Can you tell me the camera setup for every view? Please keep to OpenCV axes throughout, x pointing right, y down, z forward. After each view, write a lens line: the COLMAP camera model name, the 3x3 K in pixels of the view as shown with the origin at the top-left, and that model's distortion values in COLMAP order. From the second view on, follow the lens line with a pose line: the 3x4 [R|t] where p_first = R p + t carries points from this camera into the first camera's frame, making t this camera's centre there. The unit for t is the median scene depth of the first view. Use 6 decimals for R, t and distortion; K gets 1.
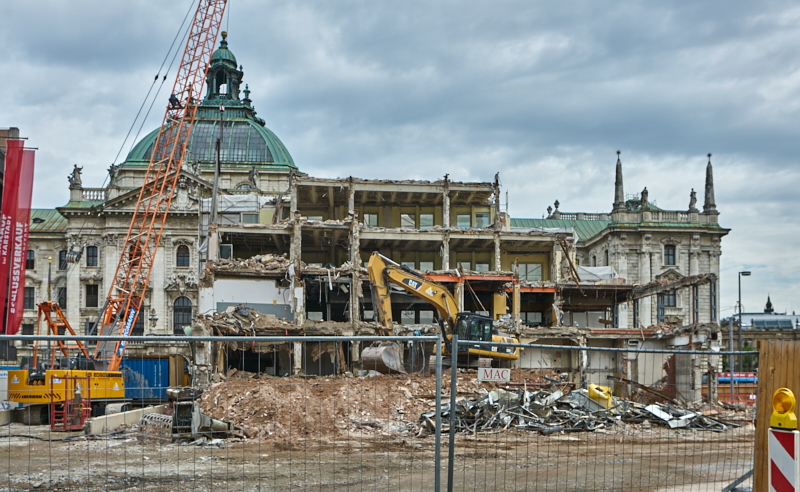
lens RADIAL K [[759.6, 0, 399.6], [0, 759.6, 368.3], [0, 0, 1]] dist [-0.003232, -0.004913]
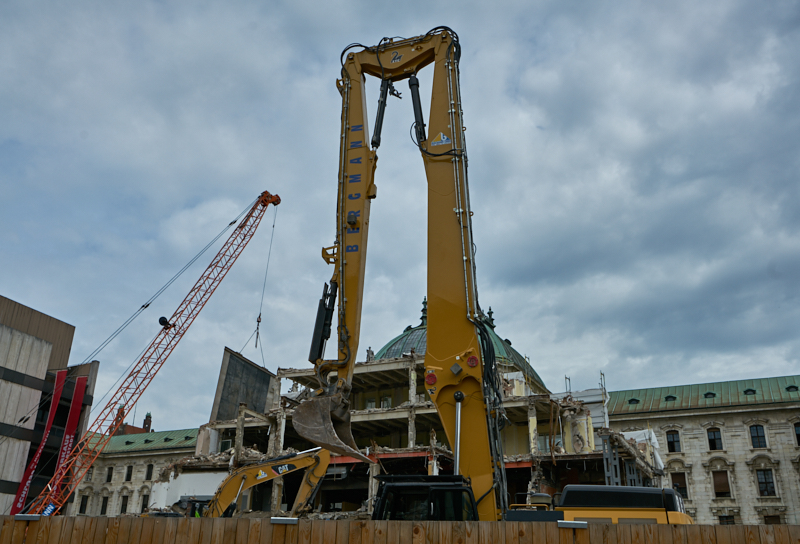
lens RADIAL K [[734.8, 0, 404.0], [0, 734.8, 255.6], [0, 0, 1]] dist [-0.006266, -0.000157]
pose [[0.854353, -0.200742, -0.479357, 0.531174], [-0.006348, 0.918285, -0.395868, 0.007359], [0.519654, 0.341255, 0.783265, 0.220497]]
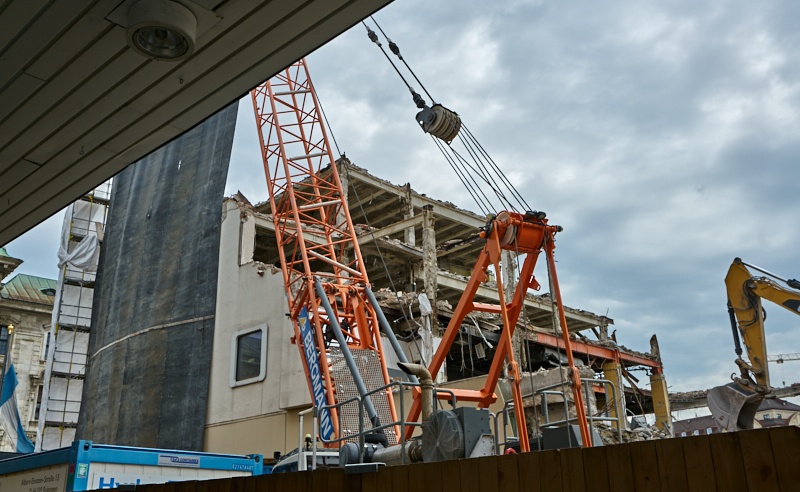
lens RADIAL K [[772.5, 0, 396.2], [0, 772.5, 234.4], [0, 0, 1]] dist [-0.005290, 0.002449]
pose [[0.799928, 0.199511, 0.565959, -0.430691], [0.009645, 0.938719, -0.344548, 0.011745], [-0.600018, 0.281072, 0.748984, 0.527091]]
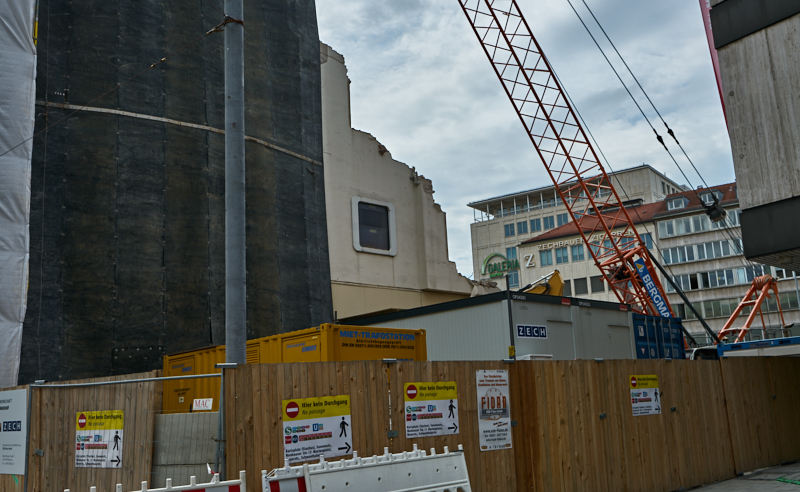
lens RADIAL K [[791.0, 0, 395.6], [0, 791.0, 232.1], [0, 0, 1]] dist [0.007351, -0.013967]
pose [[-0.546537, 0.209401, 0.810832, -0.620090], [0.024140, 0.971770, -0.234693, 0.036789], [-0.837087, -0.108695, -0.536163, 1.177941]]
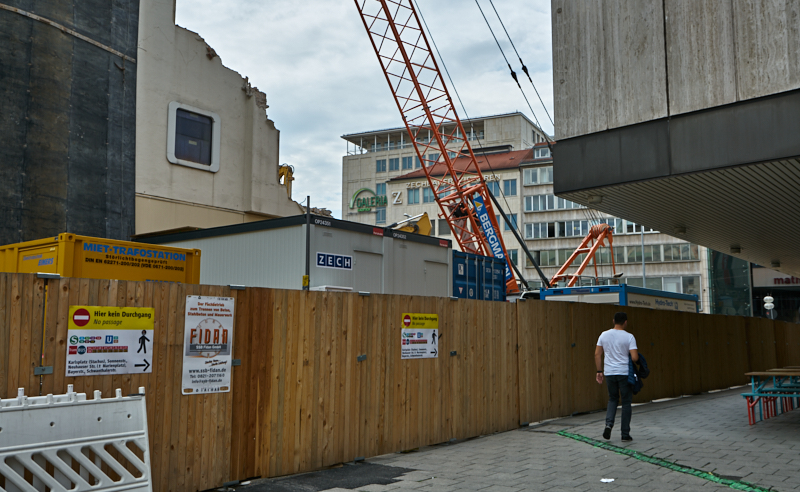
lens RADIAL K [[791.0, 0, 395.6], [0, 791.0, 232.1], [0, 0, 1]] dist [0.007351, -0.013967]
pose [[-0.676857, 0.098440, 0.729503, -0.610115], [-0.020869, 0.988053, -0.152692, 0.035385], [-0.735819, -0.118575, -0.666716, 1.134002]]
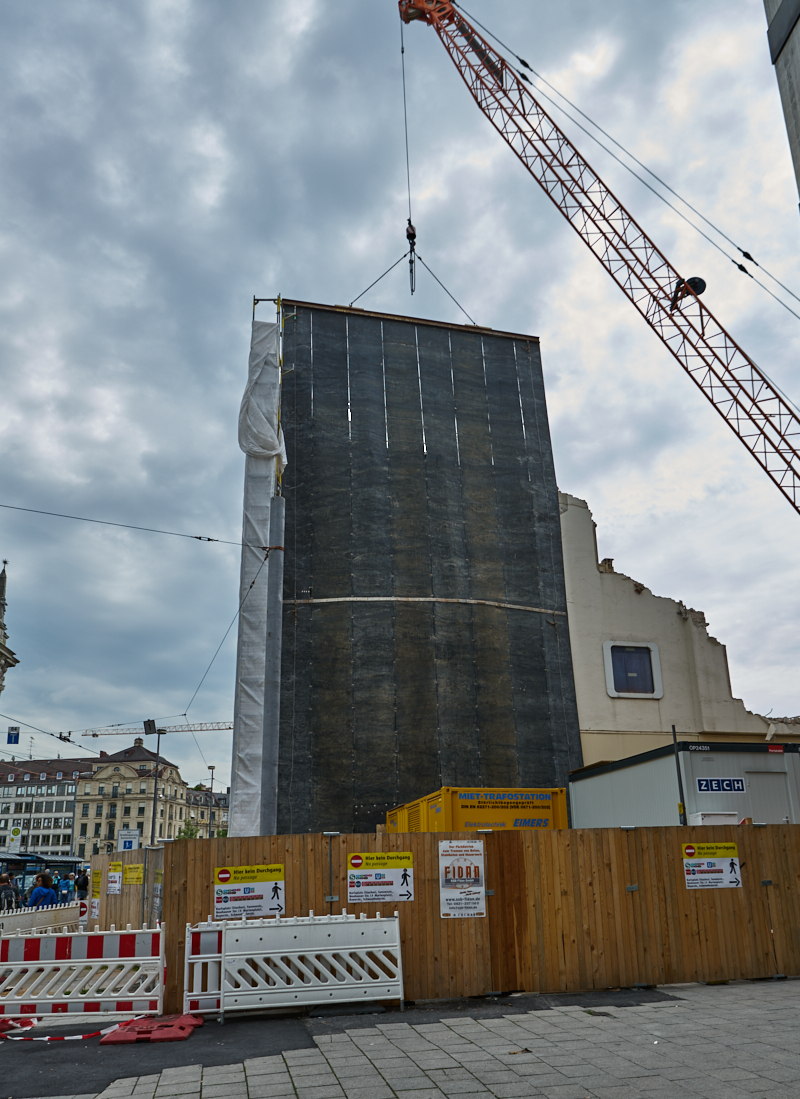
lens RADIAL K [[812.6, 0, 400.0], [0, 812.6, 625.1], [0, 0, 1]] dist [0.004623, -0.003509]
pose [[-0.032450, 0.284772, 0.958046, -0.680136], [-0.009067, 0.958427, -0.285193, 0.031904], [-0.999432, -0.017941, -0.028519, 1.082691]]
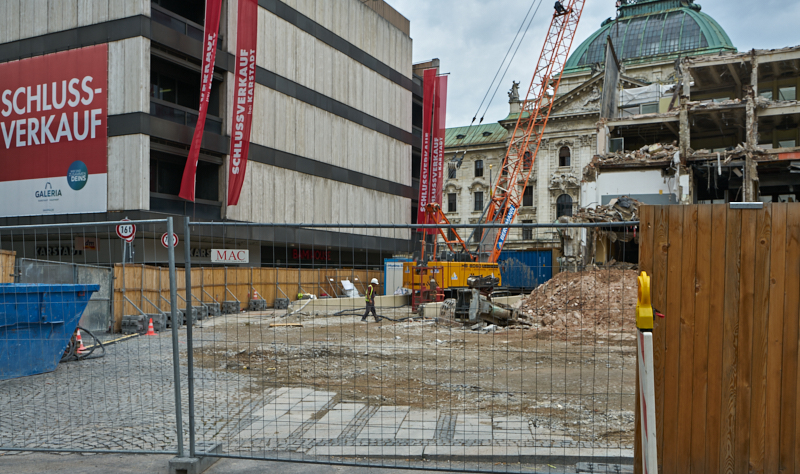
lens RADIAL K [[714.9, 0, 382.9], [0, 714.9, 278.7], [0, 0, 1]] dist [-0.019071, 0.008699]
pose [[0.803921, 0.008096, -0.594681, 0.087740], [0.006506, 0.999728, 0.022405, 0.001962], [0.594701, -0.021881, 0.803649, 0.040669]]
